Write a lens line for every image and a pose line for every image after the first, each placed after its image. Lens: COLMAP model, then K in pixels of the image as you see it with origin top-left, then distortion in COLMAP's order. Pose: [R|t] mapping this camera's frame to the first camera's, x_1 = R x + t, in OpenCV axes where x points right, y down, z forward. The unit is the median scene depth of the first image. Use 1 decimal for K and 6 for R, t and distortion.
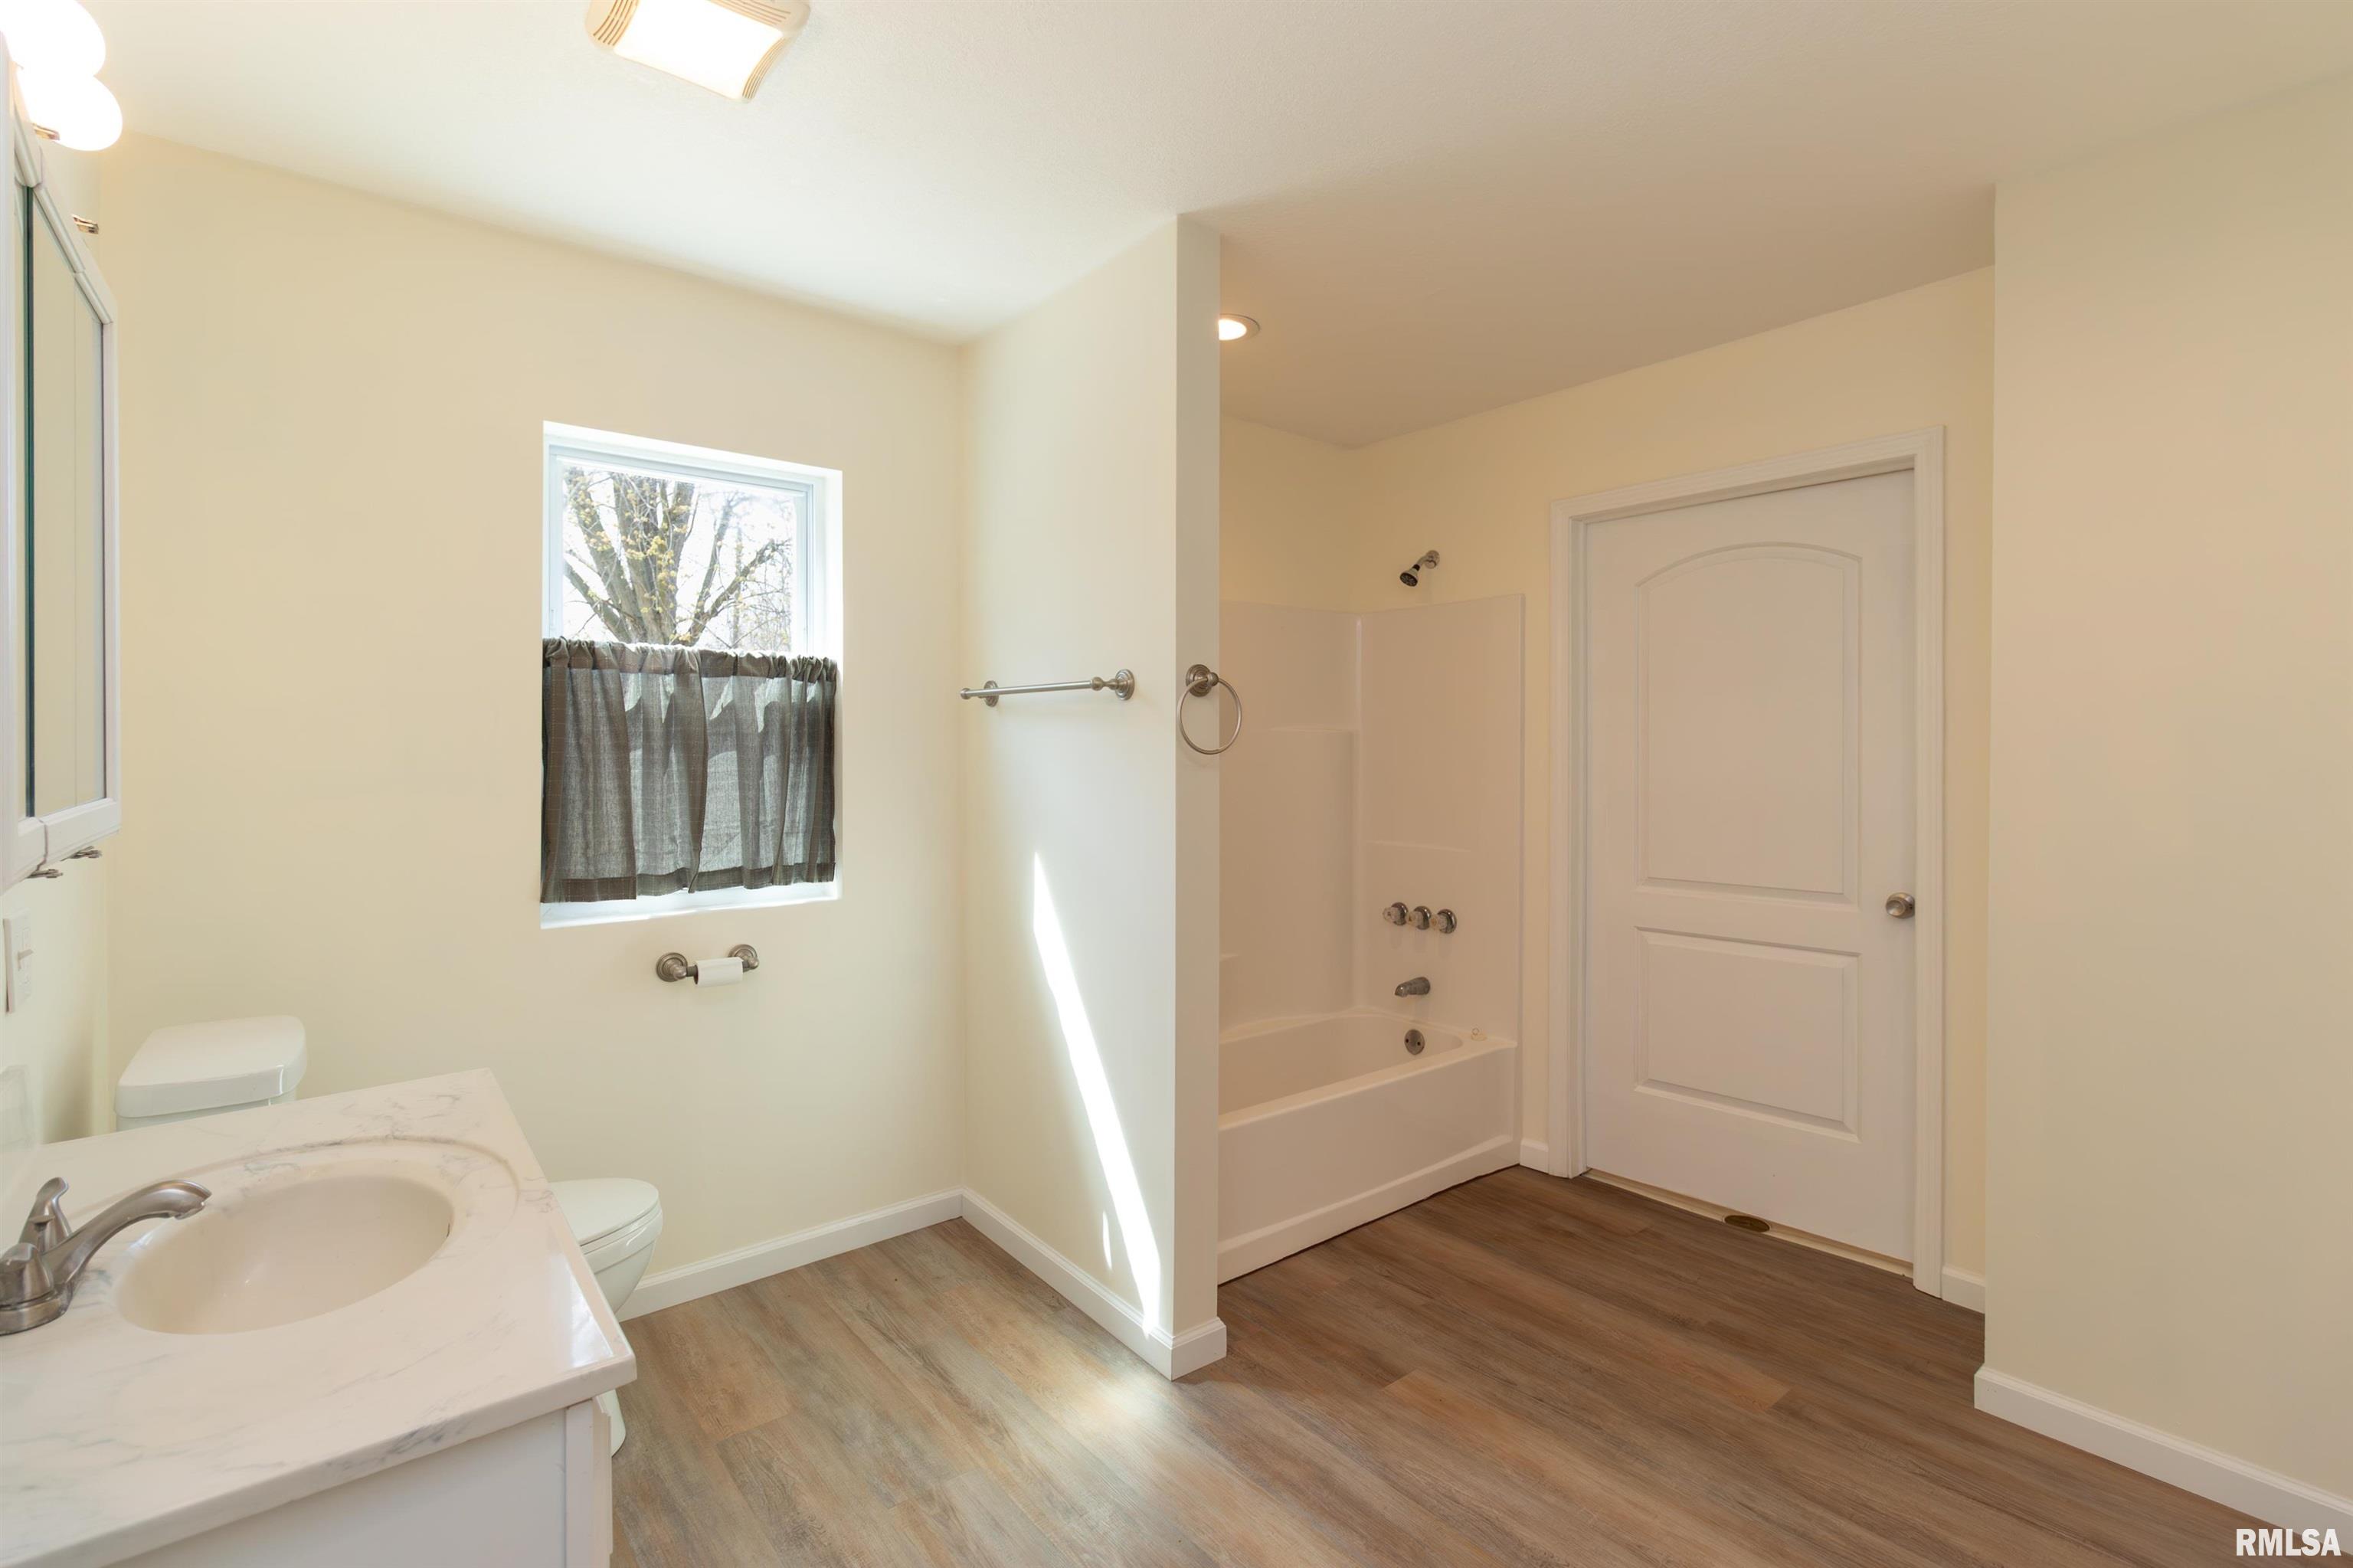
lens RADIAL K [[1093.9, 0, 1178.0], [0, 1093.9, 762.6], [0, 0, 1]] dist [0.000023, 0.000126]
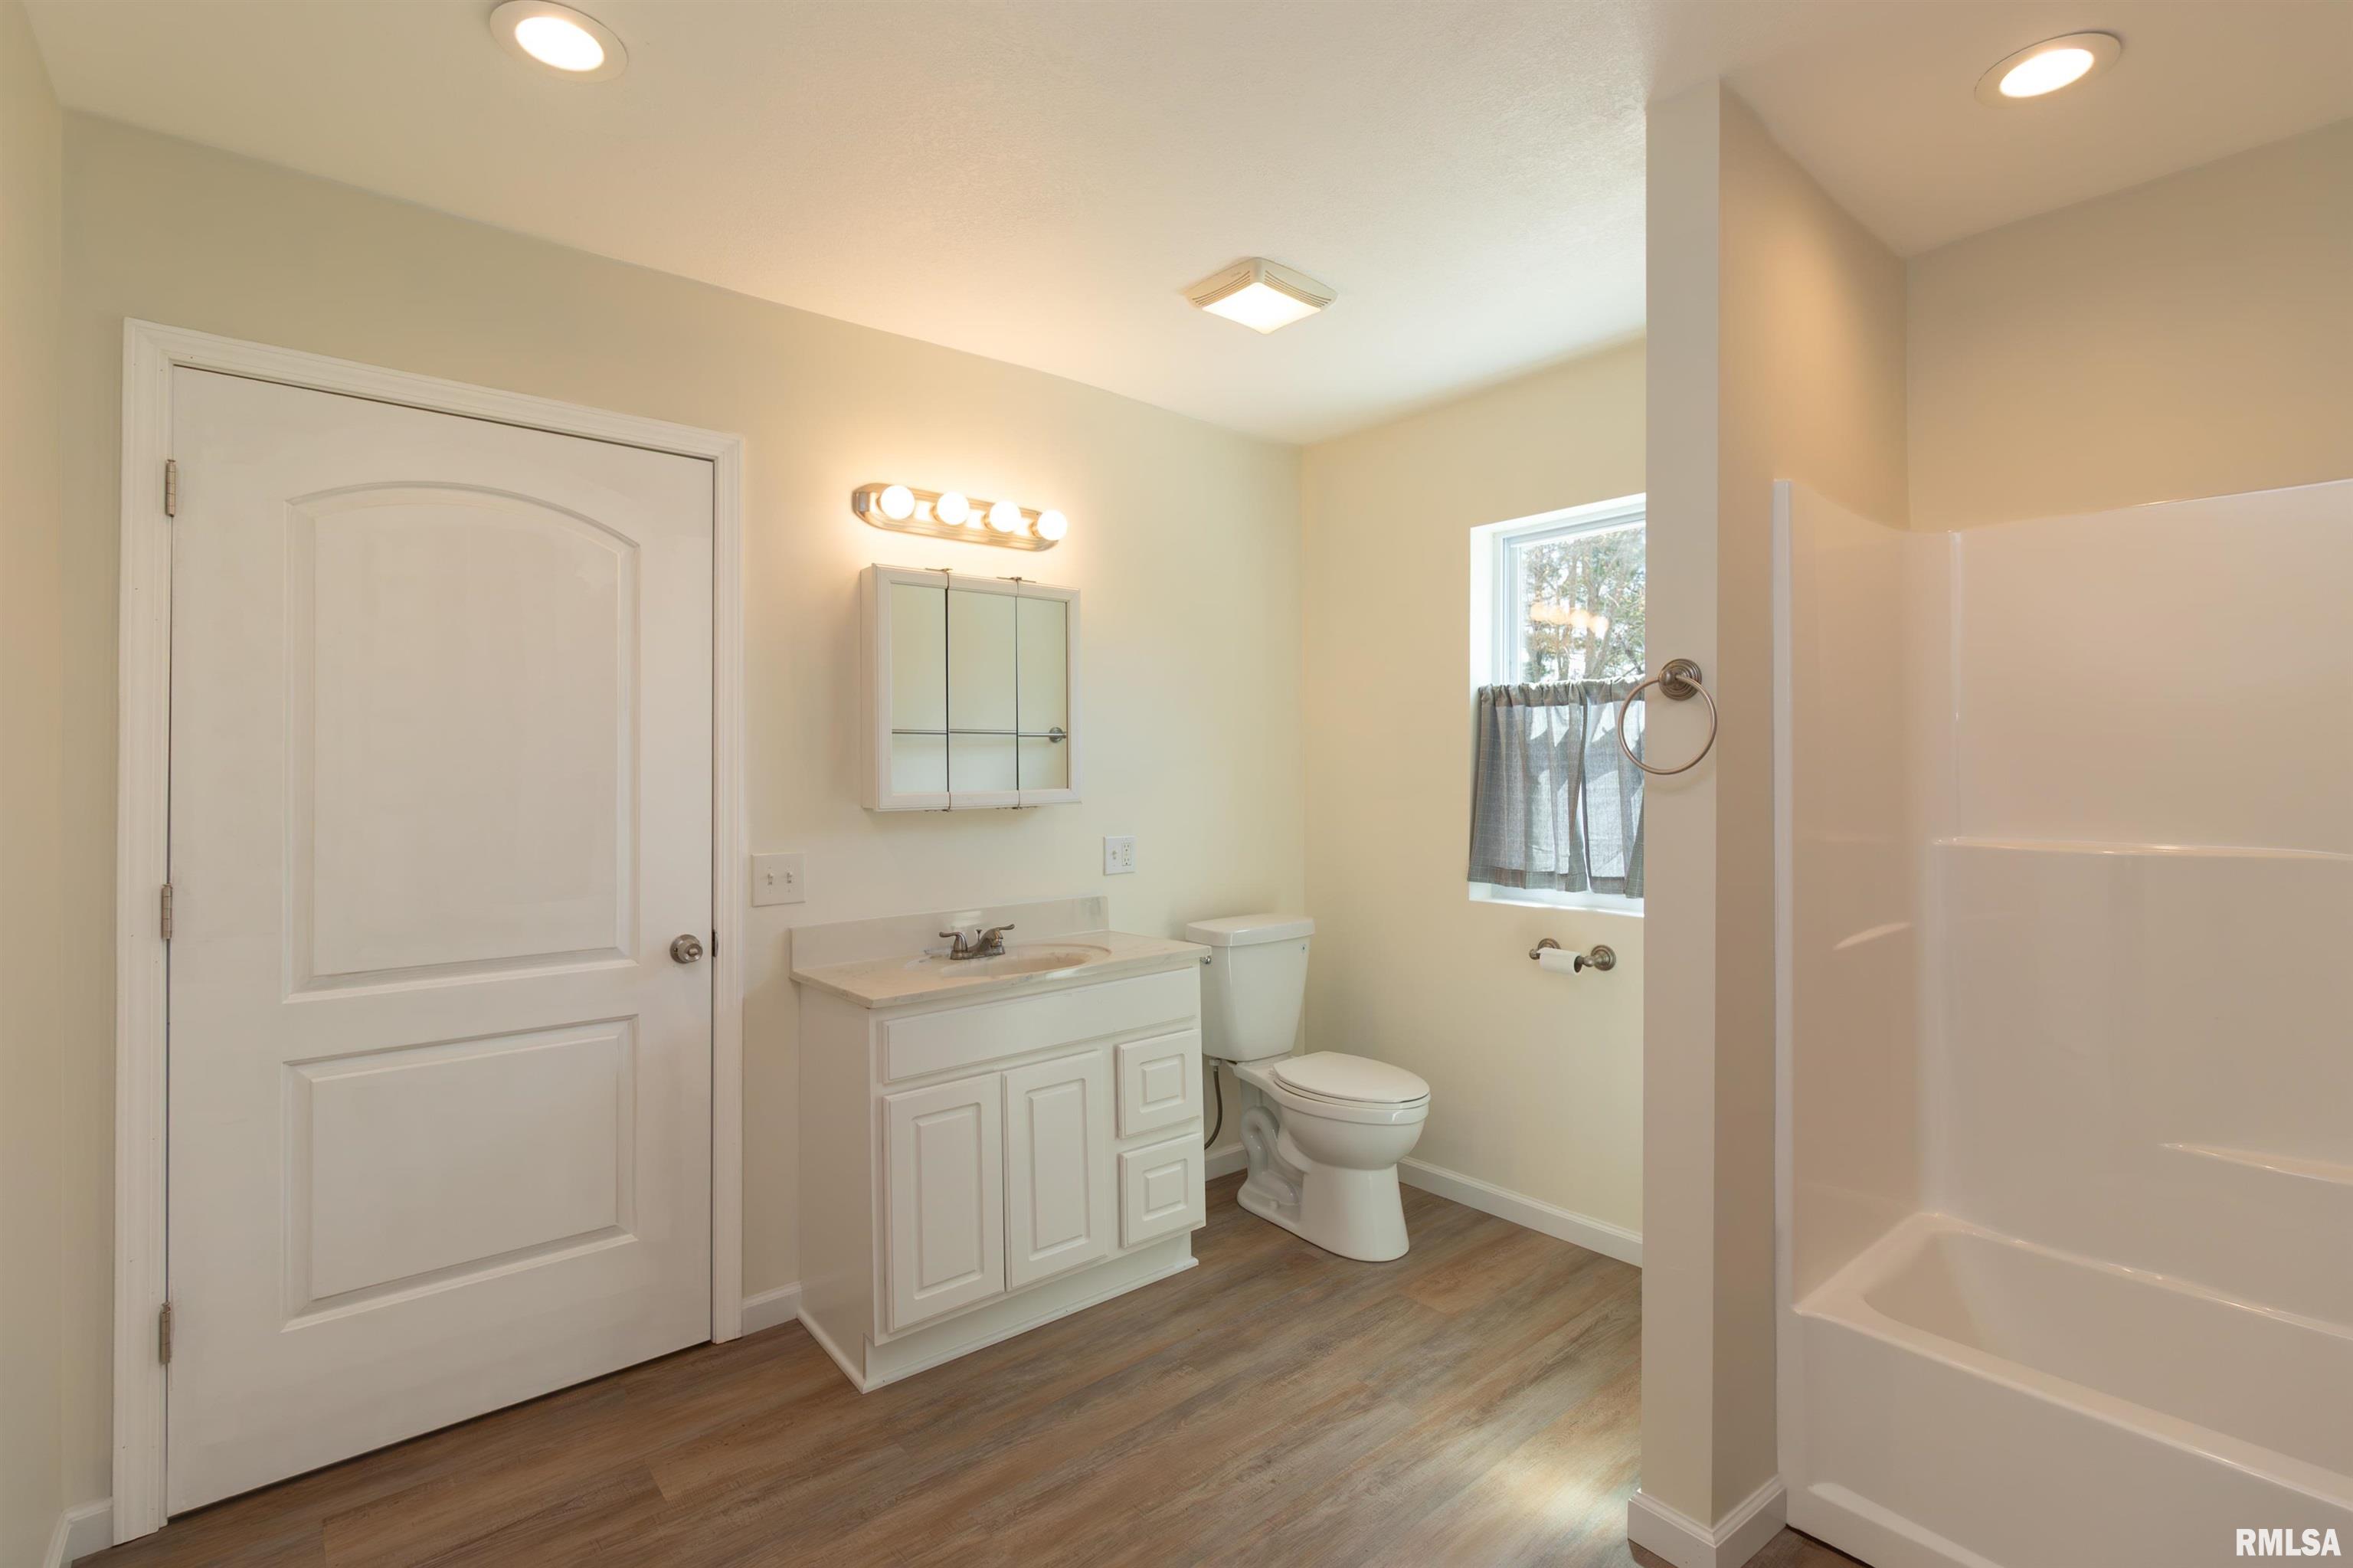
lens RADIAL K [[1093.9, 0, 1177.9], [0, 1093.9, 778.5], [0, 0, 1]] dist [0.000023, 0.000126]
pose [[0.004283, 0.009340, -0.999947, 0.781248], [-0.009485, 0.999912, 0.009299, -0.009016], [0.999946, 0.009445, 0.004371, 0.630582]]
